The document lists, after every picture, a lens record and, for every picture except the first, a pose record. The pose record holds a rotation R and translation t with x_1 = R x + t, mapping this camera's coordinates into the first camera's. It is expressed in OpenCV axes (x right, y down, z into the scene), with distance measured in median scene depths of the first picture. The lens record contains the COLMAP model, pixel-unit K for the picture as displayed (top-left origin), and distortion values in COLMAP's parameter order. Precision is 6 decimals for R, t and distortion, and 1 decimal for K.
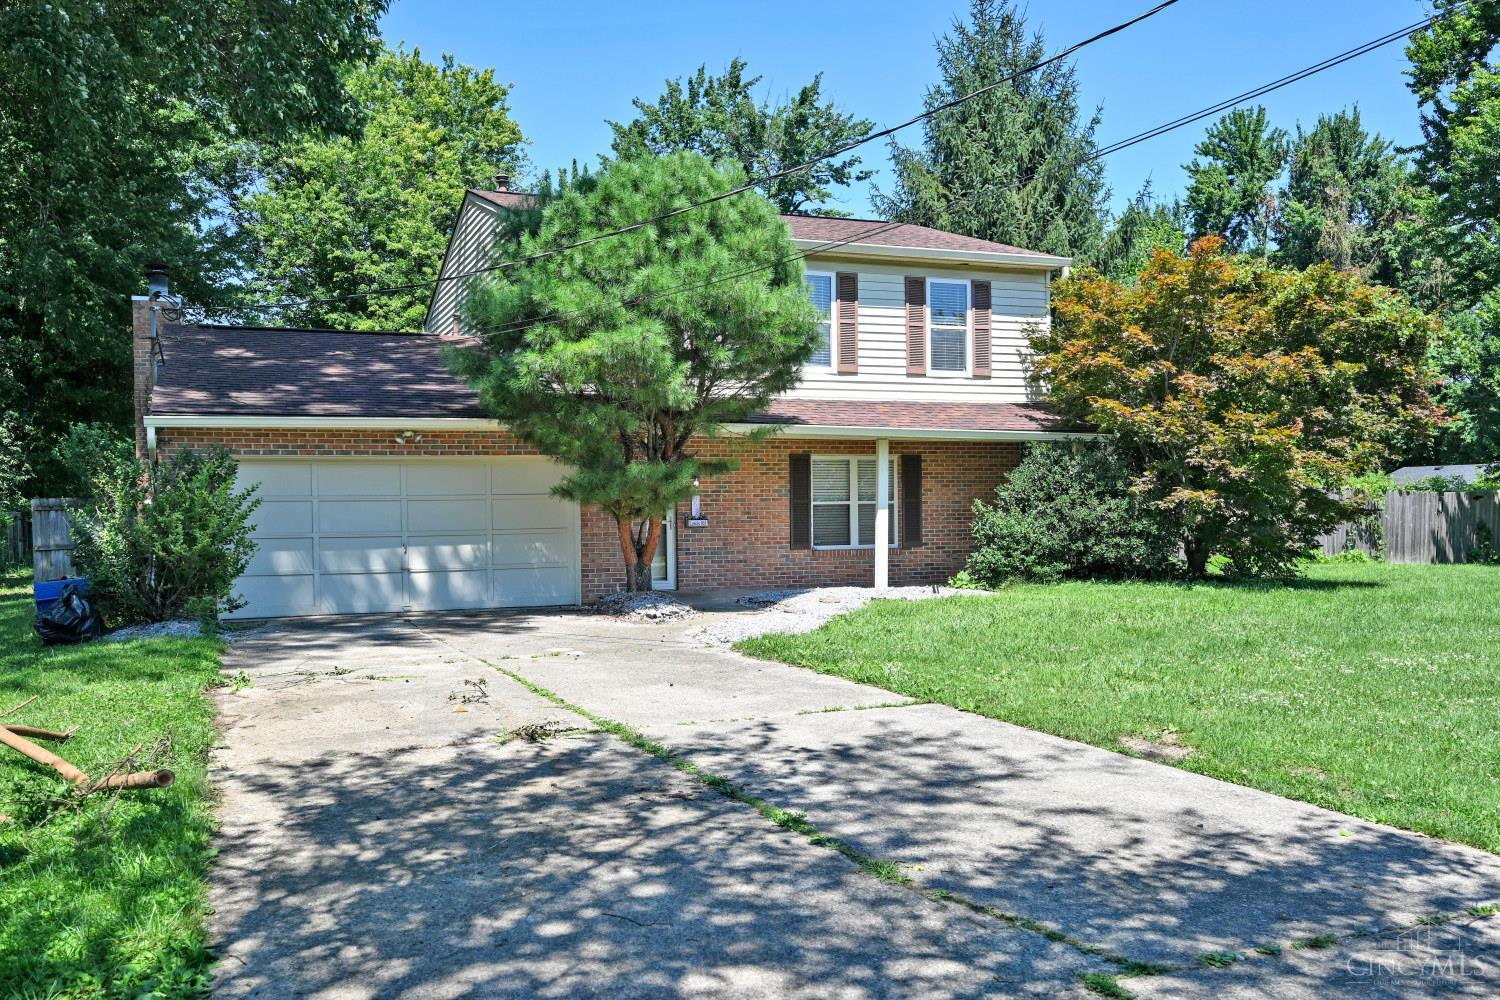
lens RADIAL K [[1098.0, 0, 750.0], [0, 1098.0, 500.0], [0, 0, 1]] dist [-0.004378, 0.004024]
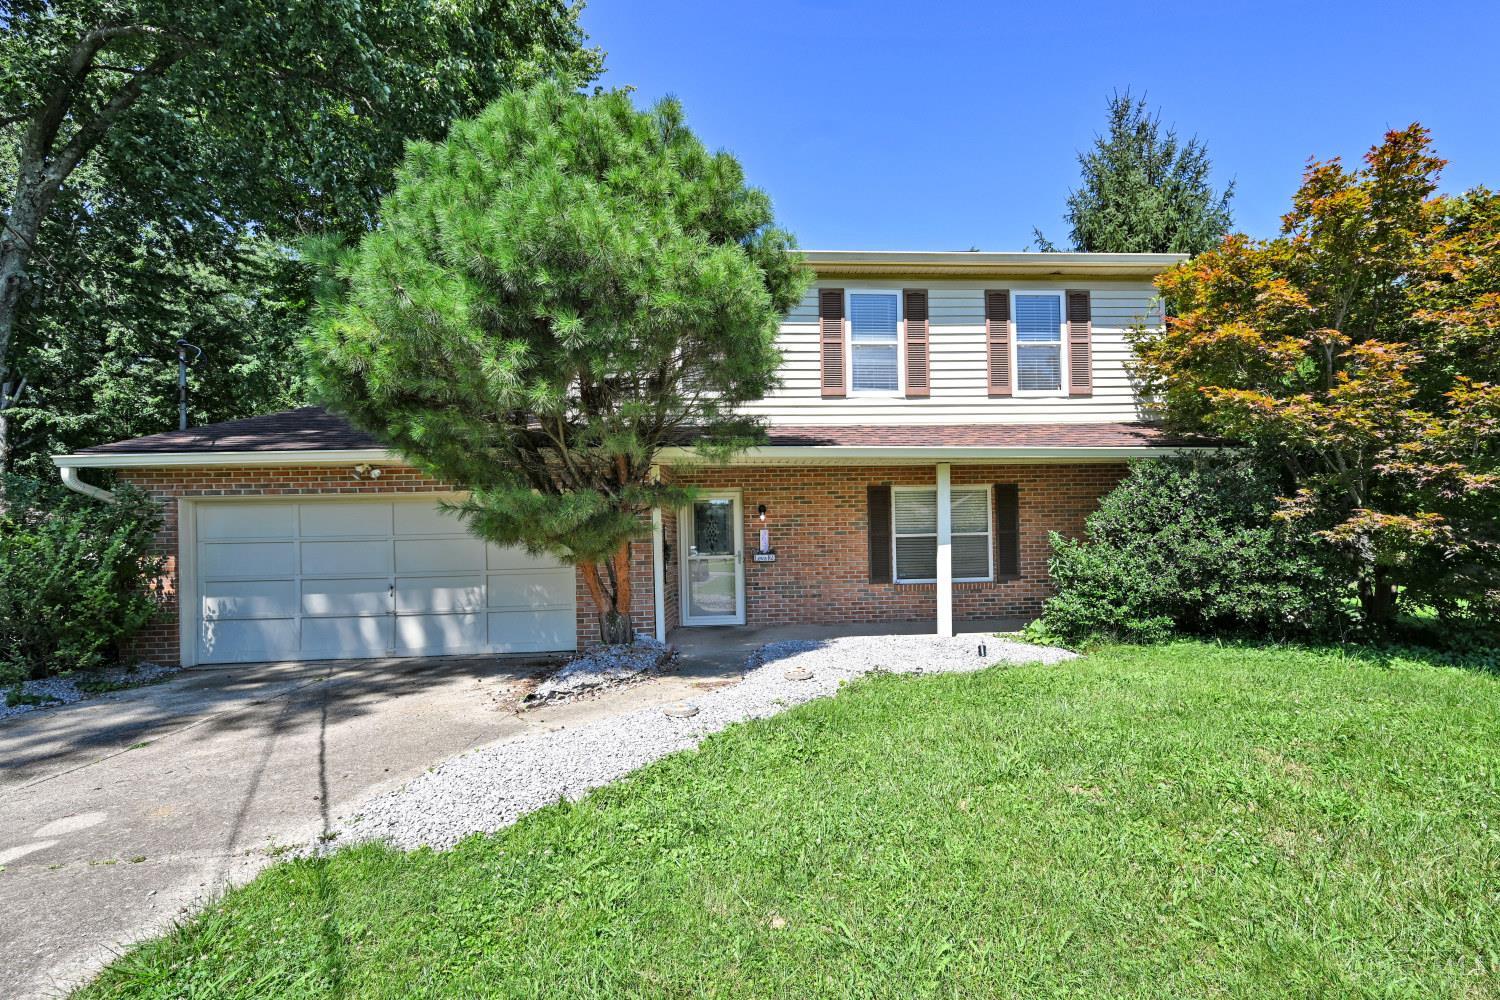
lens RADIAL K [[724.5, 0, 752.9], [0, 724.5, 517.1], [0, 0, 1]] dist [0.002435, 0.000353]
pose [[0.959061, -0.017319, -0.282669, 0.152219], [0.012239, 0.999730, -0.019728, -0.003289], [0.282934, 0.015461, 0.959015, 0.446192]]
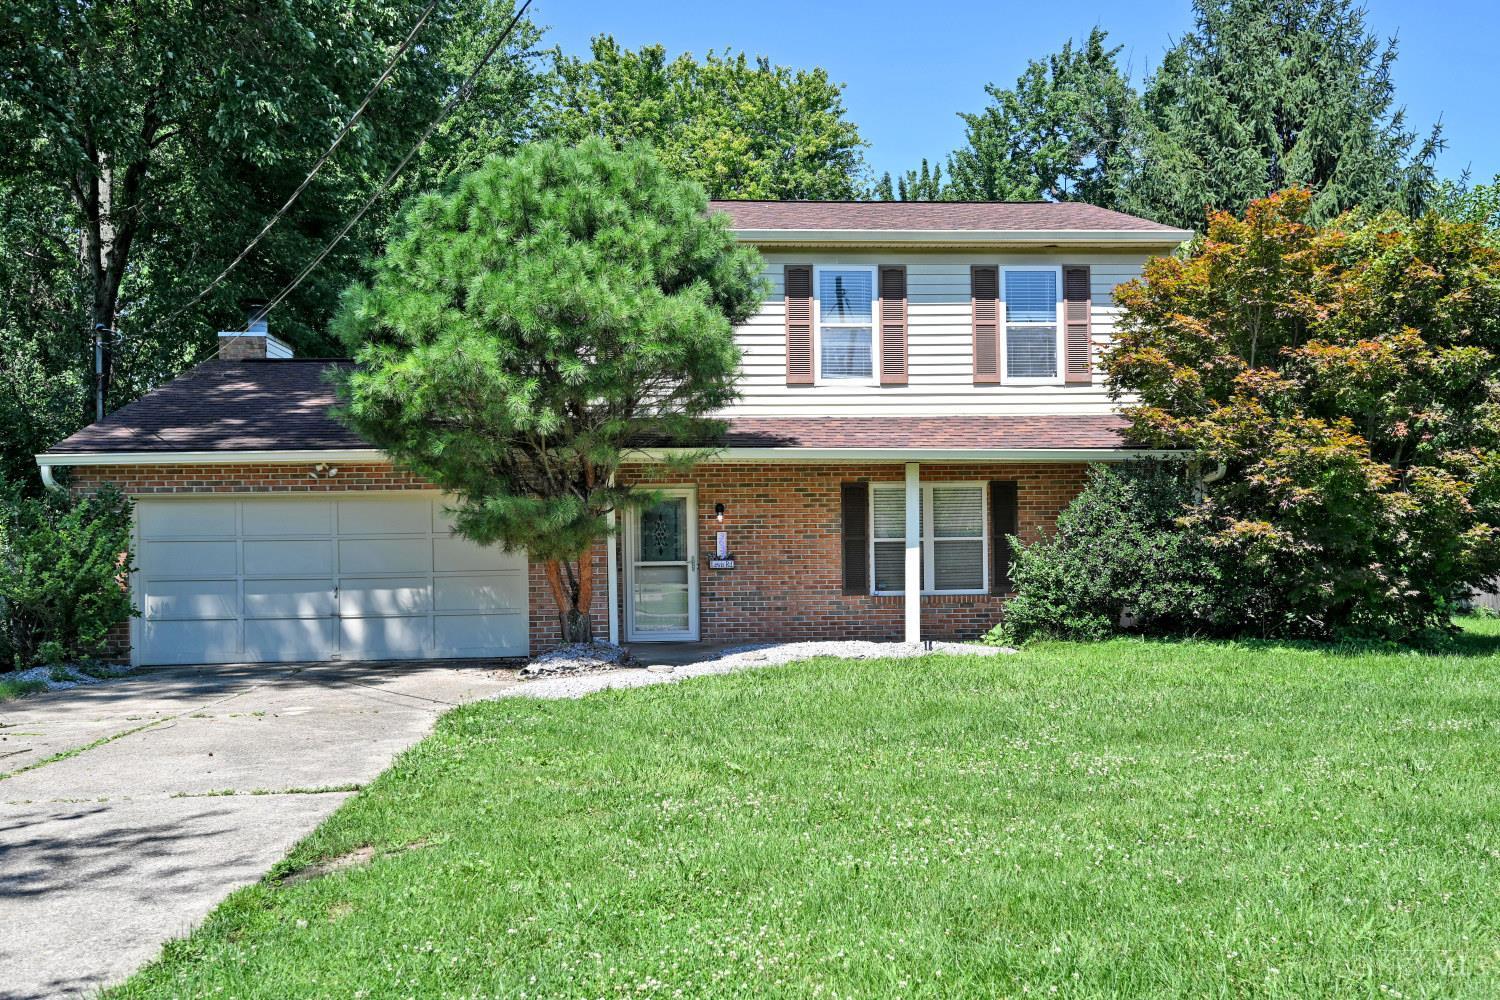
lens RADIAL K [[1244.5, 0, 750.0], [0, 1244.5, 500.0], [0, 0, 1]] dist [0.001706, -0.001534]
pose [[0.970437, -0.012858, -0.241011, 0.251738], [0.005845, 0.999539, -0.029793, -0.000065], [0.241283, 0.027503, 0.970065, 0.066800]]
